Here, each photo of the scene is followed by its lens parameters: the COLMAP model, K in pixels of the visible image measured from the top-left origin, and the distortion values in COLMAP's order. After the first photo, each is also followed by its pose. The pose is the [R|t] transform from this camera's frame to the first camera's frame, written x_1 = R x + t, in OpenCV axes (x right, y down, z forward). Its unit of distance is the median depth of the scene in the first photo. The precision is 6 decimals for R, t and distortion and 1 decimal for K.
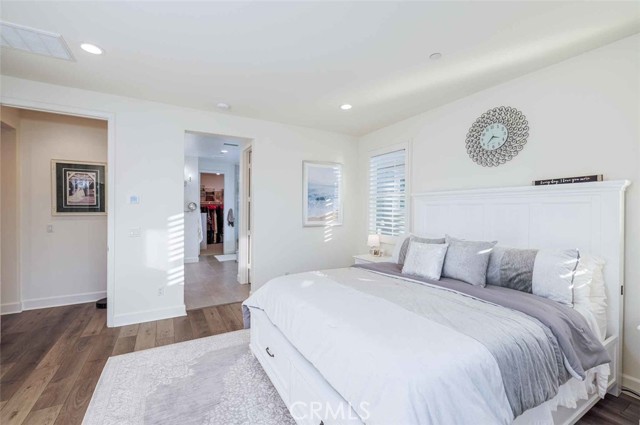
lens RADIAL K [[269.8, 0, 316.9], [0, 269.8, 213.6], [0, 0, 1]] dist [-0.001986, 0.001056]
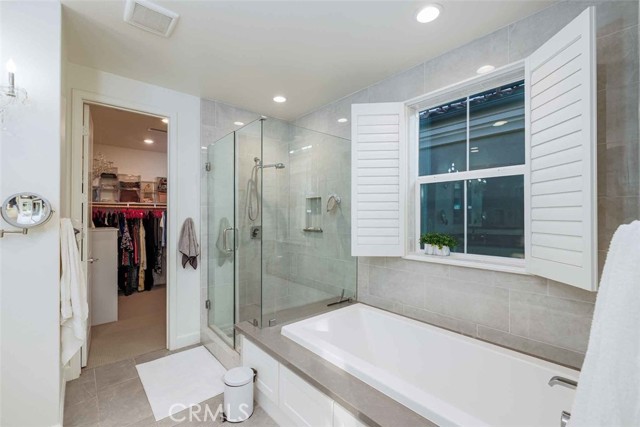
lens RADIAL K [[269.8, 0, 317.7], [0, 269.8, 215.8], [0, 0, 1]] dist [-0.001986, 0.001056]
pose [[0.978322, -0.002119, 0.207080, -0.176872], [0.006223, 0.999797, -0.019167, -0.010329], [-0.206997, 0.020040, 0.978136, 0.483925]]
